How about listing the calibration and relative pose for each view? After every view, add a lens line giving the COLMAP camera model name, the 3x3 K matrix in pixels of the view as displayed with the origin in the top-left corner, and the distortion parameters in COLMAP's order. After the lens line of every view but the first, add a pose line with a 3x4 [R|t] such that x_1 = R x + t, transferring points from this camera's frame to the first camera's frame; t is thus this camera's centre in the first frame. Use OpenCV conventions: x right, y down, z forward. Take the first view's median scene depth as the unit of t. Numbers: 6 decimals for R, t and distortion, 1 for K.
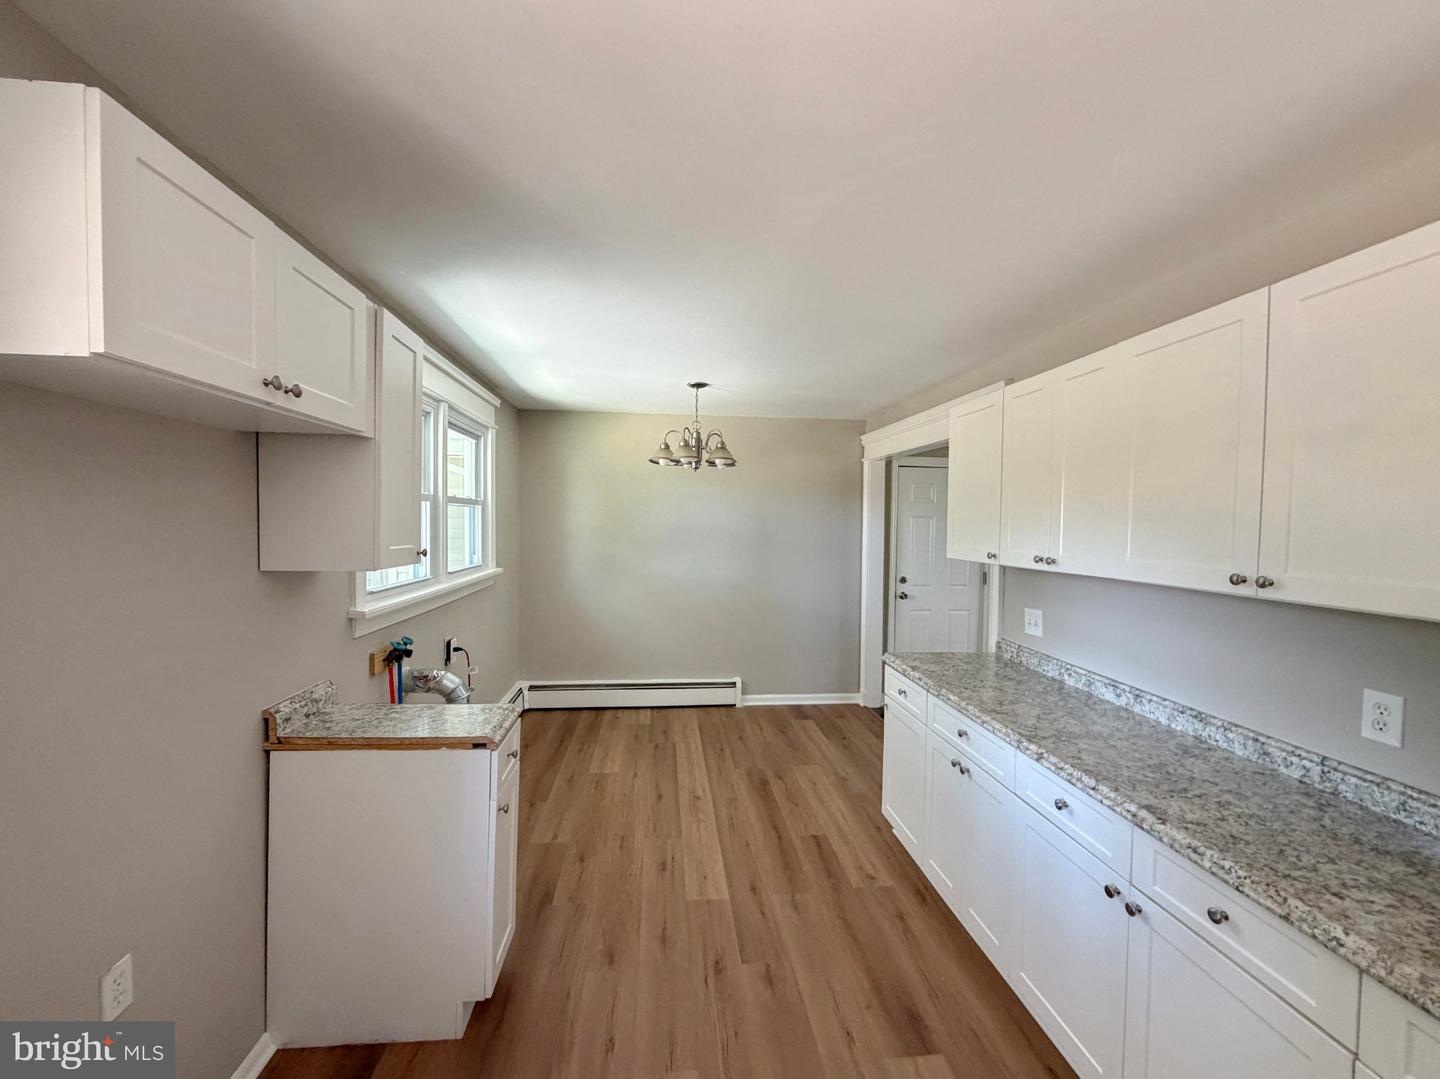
lens RADIAL K [[582.5, 0, 720.0], [0, 582.5, 539.5], [0, 0, 1]] dist [-0.008601, 0.000031]
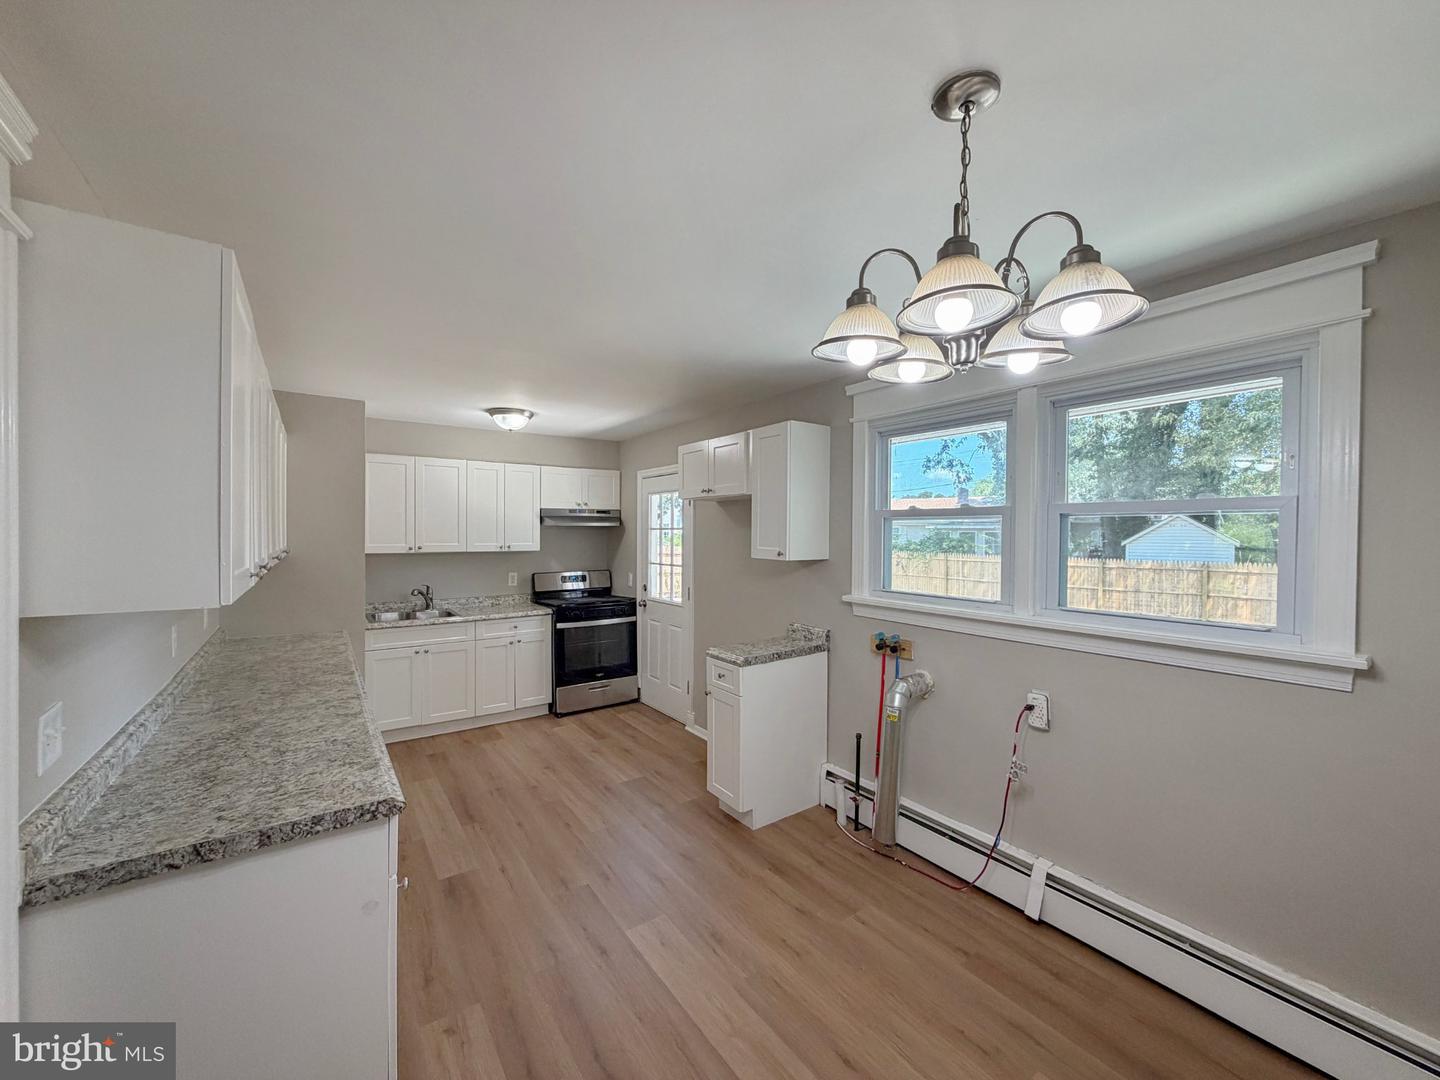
lens RADIAL K [[582.5, 0, 720.0], [0, 582.5, 540.0], [0, 0, 1]] dist [-0.008601, 0.000031]
pose [[-0.876089, -0.011824, -0.482005, 0.380310], [-0.033237, 0.998802, 0.035911, -0.059366], [0.481003, 0.047482, -0.875432, 2.085720]]
